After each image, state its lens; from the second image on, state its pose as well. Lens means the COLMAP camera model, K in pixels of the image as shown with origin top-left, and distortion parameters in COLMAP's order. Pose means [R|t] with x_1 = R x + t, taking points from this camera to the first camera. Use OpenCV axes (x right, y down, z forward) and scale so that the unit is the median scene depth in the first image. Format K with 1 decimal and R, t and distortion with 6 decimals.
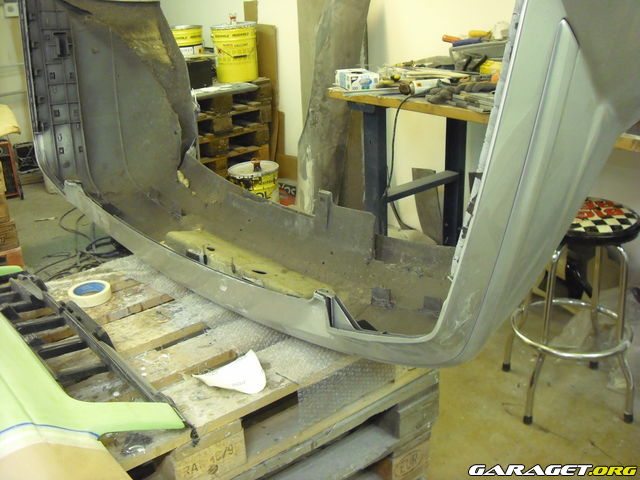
lens RADIAL K [[682.2, 0, 320.4], [0, 682.2, 241.2], [0, 0, 1]] dist [-0.138988, 0.000000]
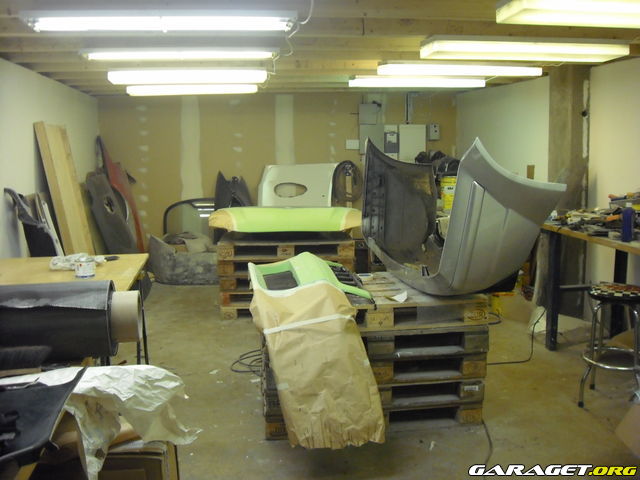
lens RADIAL K [[682.2, 0, 319.9], [0, 682.2, 239.8], [0, 0, 1]] dist [-0.138988, 0.000000]
pose [[0.847528, 0.104832, -0.520294, 0.647386], [-0.215847, 0.963650, -0.157441, 0.300335], [0.484877, 0.245740, 0.839349, -0.978643]]
